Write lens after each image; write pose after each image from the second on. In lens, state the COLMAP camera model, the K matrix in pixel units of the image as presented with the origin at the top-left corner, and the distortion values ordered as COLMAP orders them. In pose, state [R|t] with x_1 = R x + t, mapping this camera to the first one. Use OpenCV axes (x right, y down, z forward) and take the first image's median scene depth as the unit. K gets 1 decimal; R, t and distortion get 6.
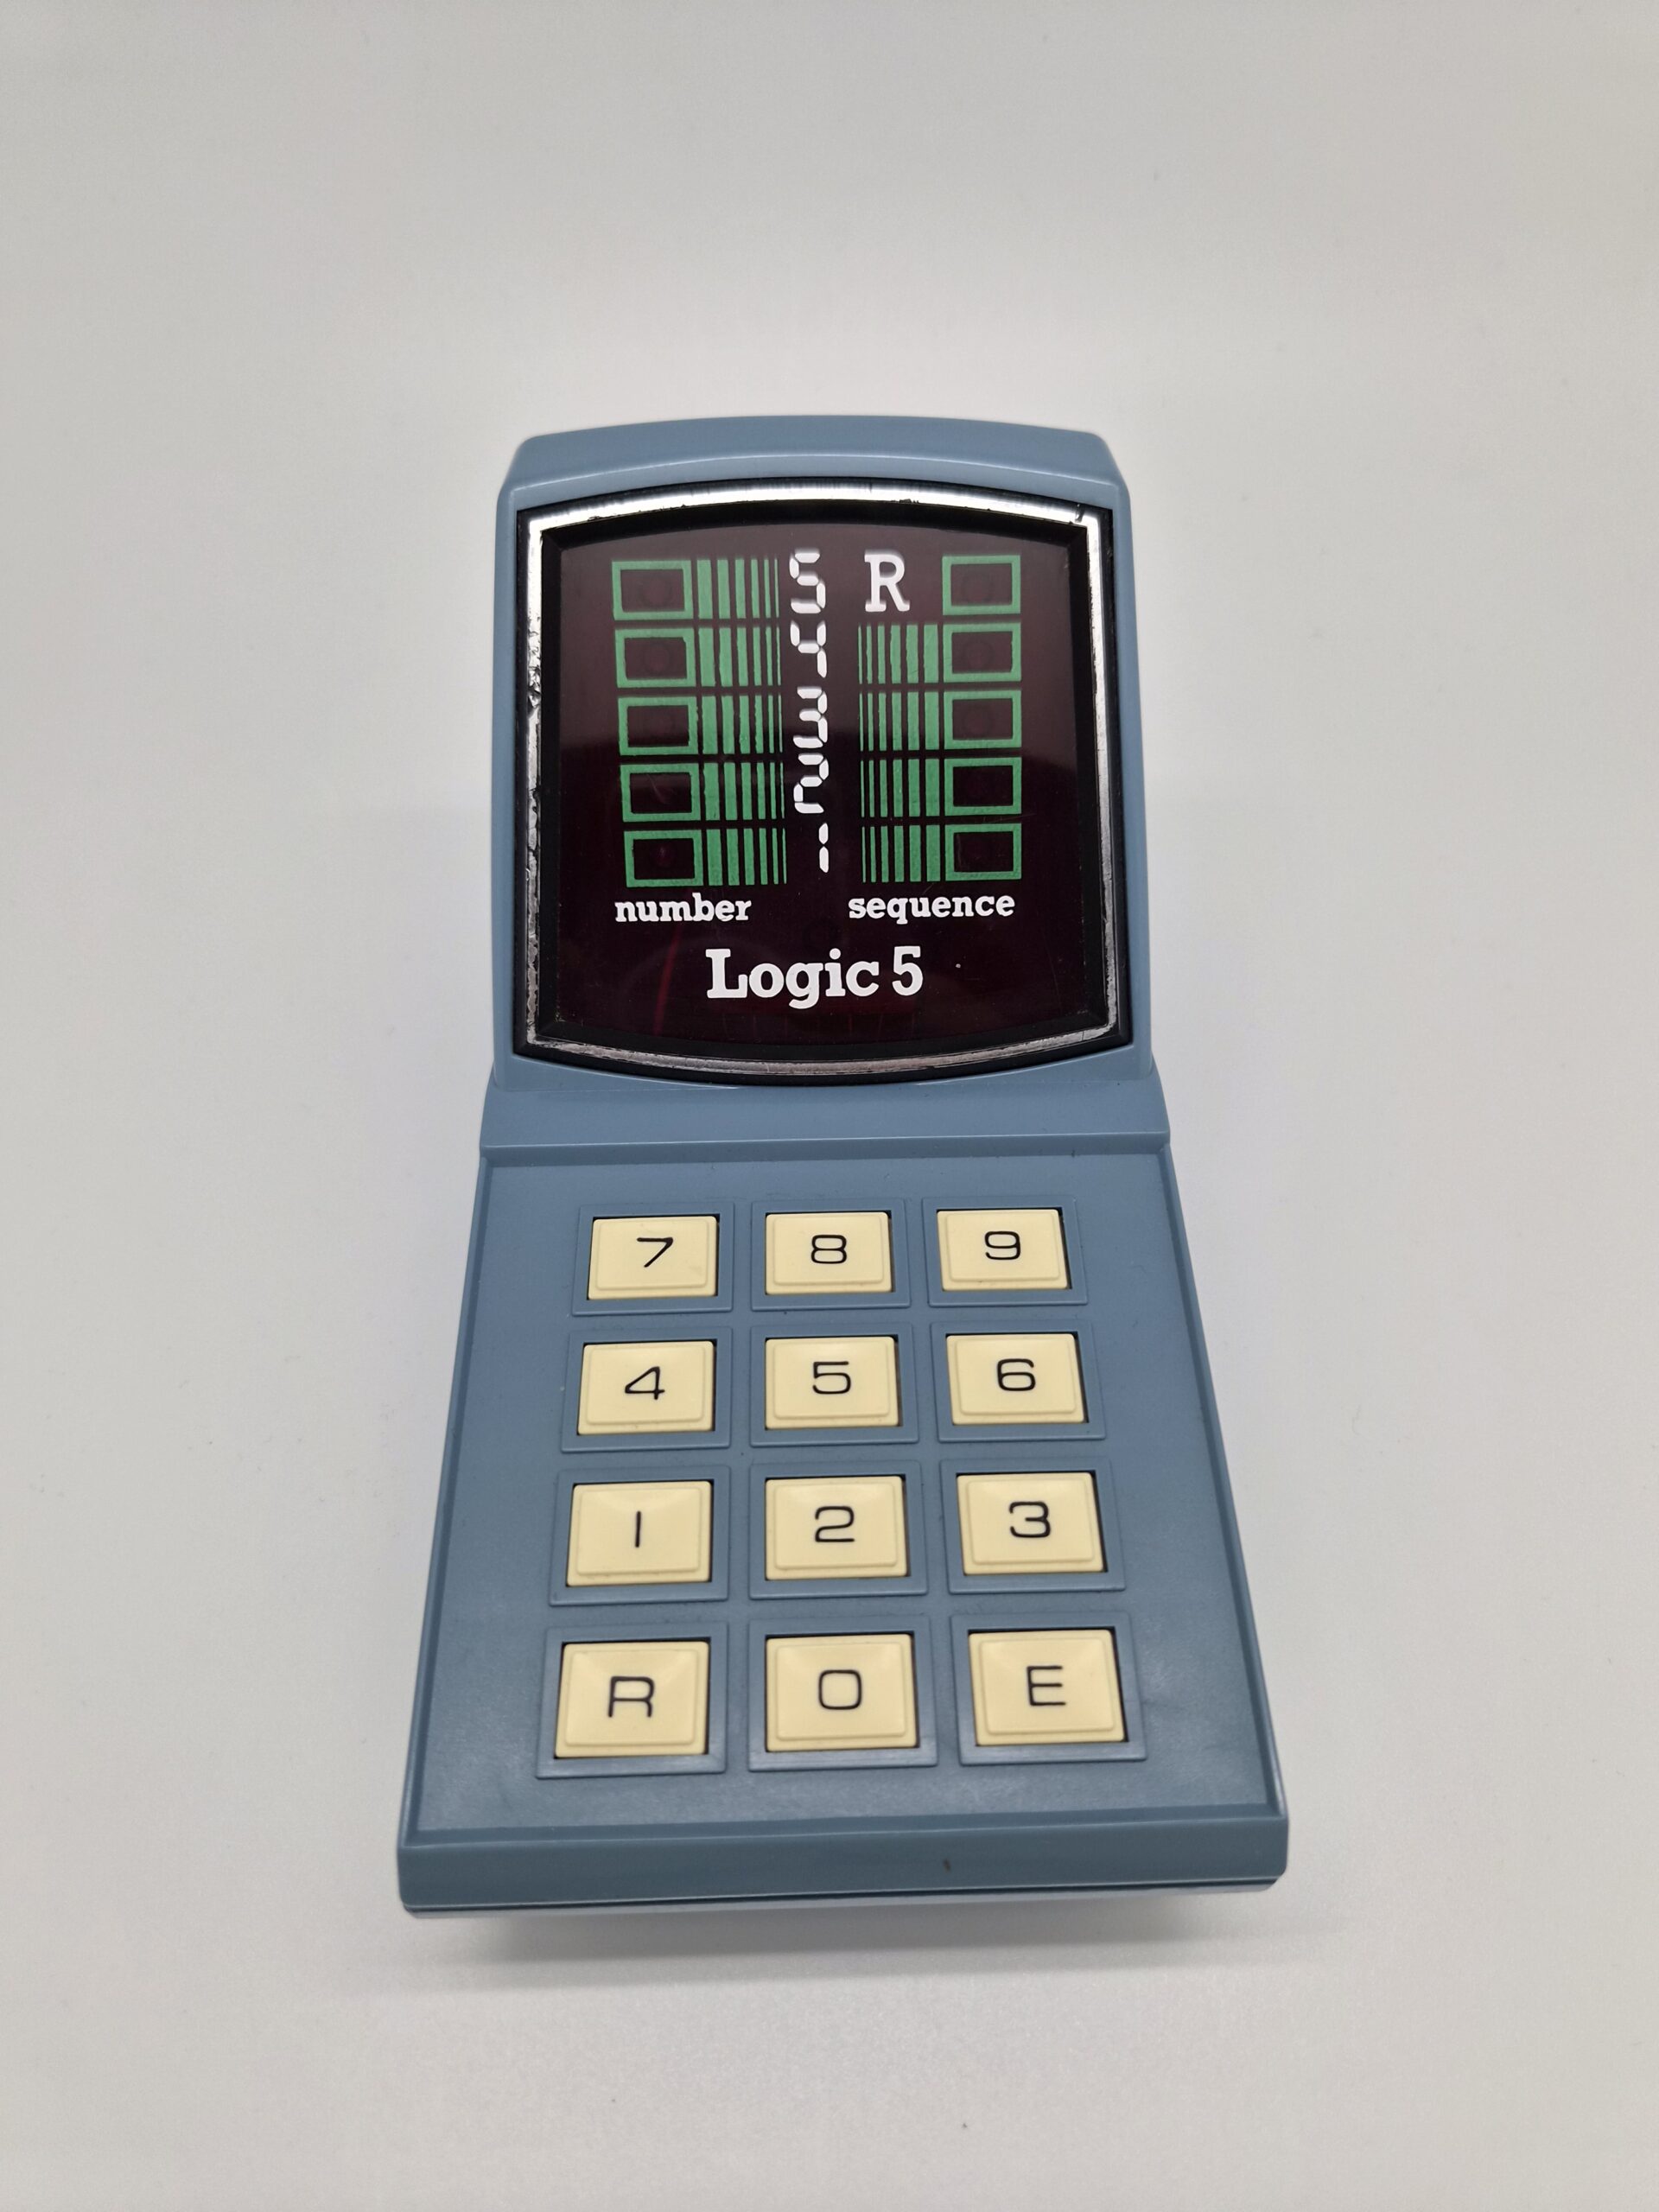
lens RADIAL K [[1431.7, 0, 829.5], [0, 1431.7, 1106.0], [0, 0, 1]] dist [0.027257, -0.060419]
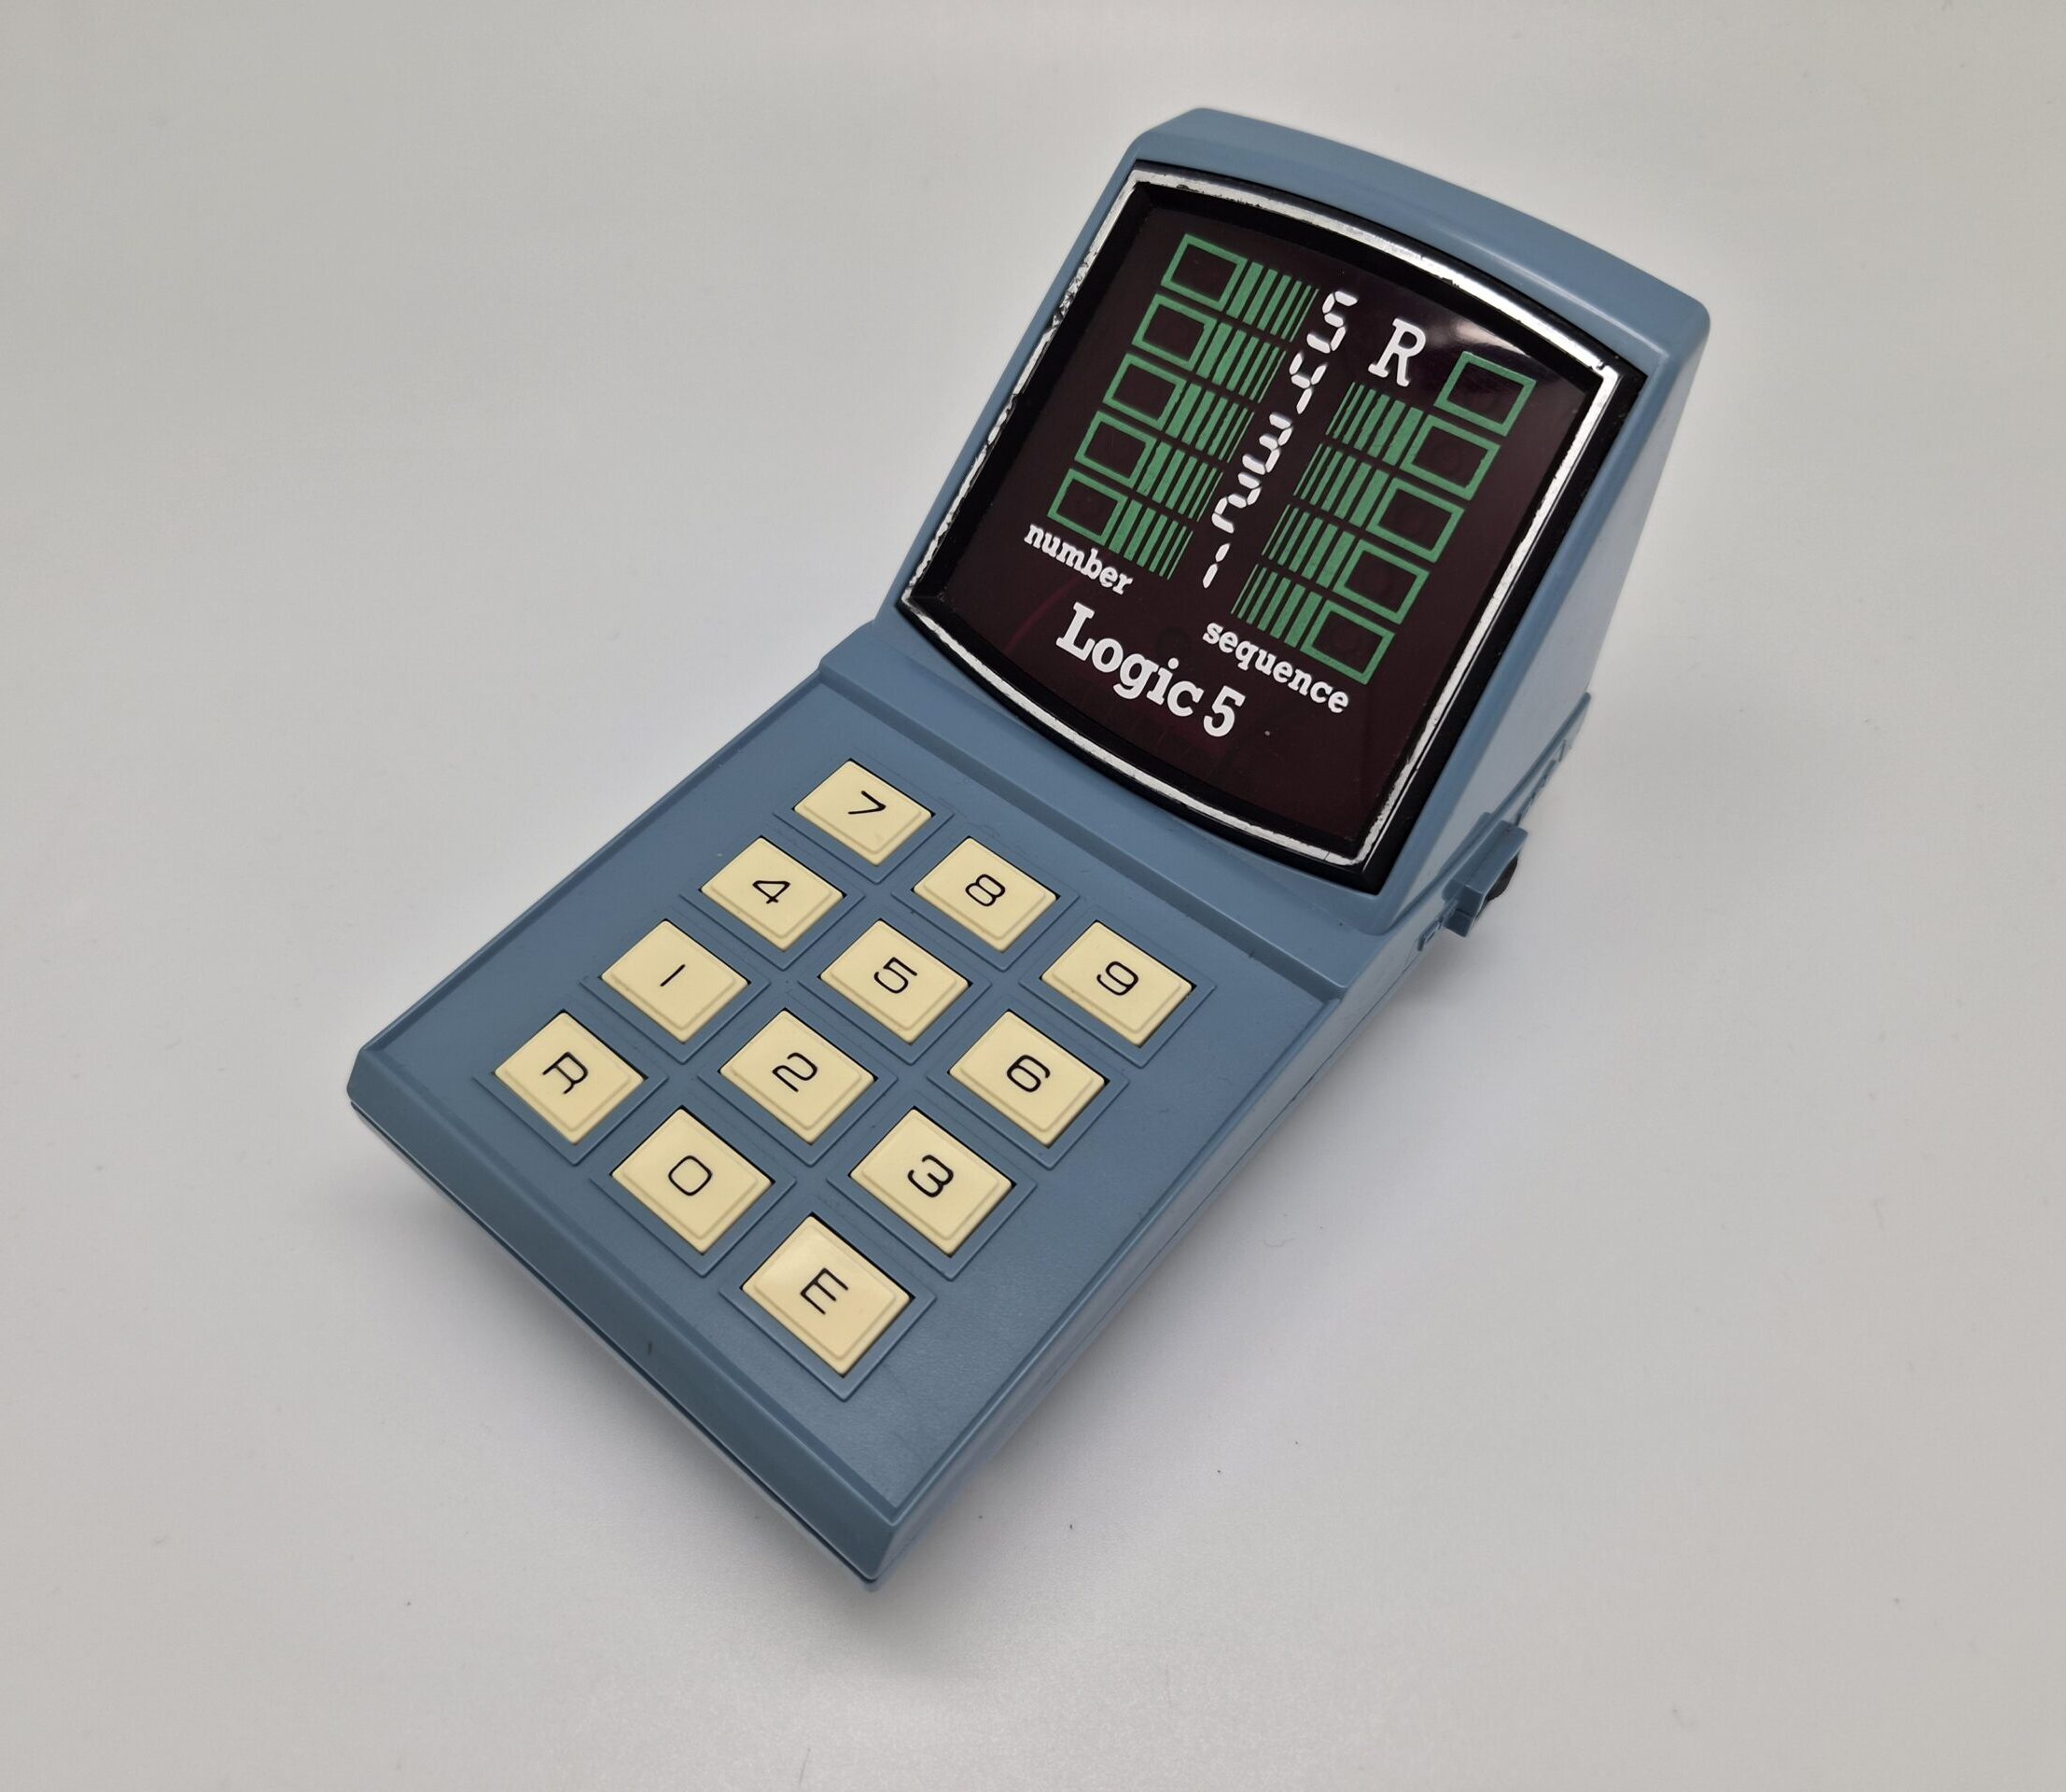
lens RADIAL K [[1551.8, 0, 1033.0], [0, 1551.8, 896.0], [0, 0, 1]] dist [0.007244, 0.005183]
pose [[0.752052, 0.523219, -0.400824, 0.464125], [-0.536677, 0.839141, 0.088432, -0.013244], [0.382617, 0.148607, 0.911877, -0.006798]]
